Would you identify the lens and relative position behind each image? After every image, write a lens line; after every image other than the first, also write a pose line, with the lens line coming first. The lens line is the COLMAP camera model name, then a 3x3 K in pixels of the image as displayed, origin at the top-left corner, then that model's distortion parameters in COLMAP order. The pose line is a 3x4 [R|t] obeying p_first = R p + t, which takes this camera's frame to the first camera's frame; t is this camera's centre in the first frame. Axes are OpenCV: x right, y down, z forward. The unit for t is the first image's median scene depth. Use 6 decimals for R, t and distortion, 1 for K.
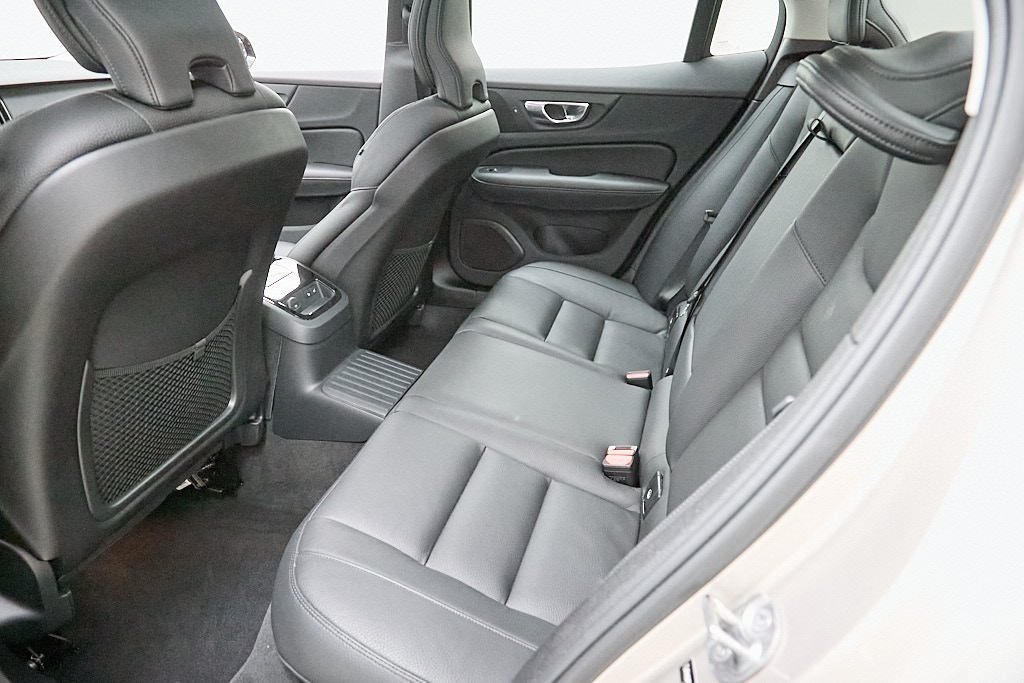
lens RADIAL K [[723.8, 0, 511.3], [0, 723.8, 342.2], [0, 0, 1]] dist [0.003774, -0.005348]
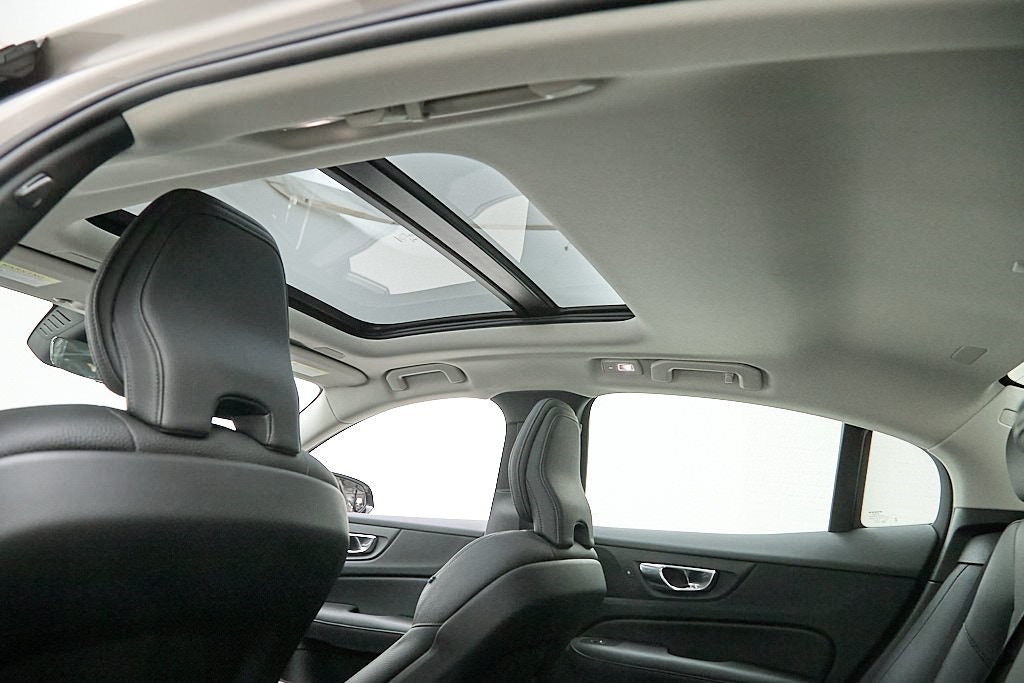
lens RADIAL K [[723.8, 0, 501.4], [0, 723.8, 322.3], [0, 0, 1]] dist [0.003774, -0.005348]
pose [[0.978835, 0.030358, -0.202387, 0.027256], [-0.153010, 0.765297, -0.625227, 0.018558], [0.135906, 0.642961, 0.753745, 0.159611]]
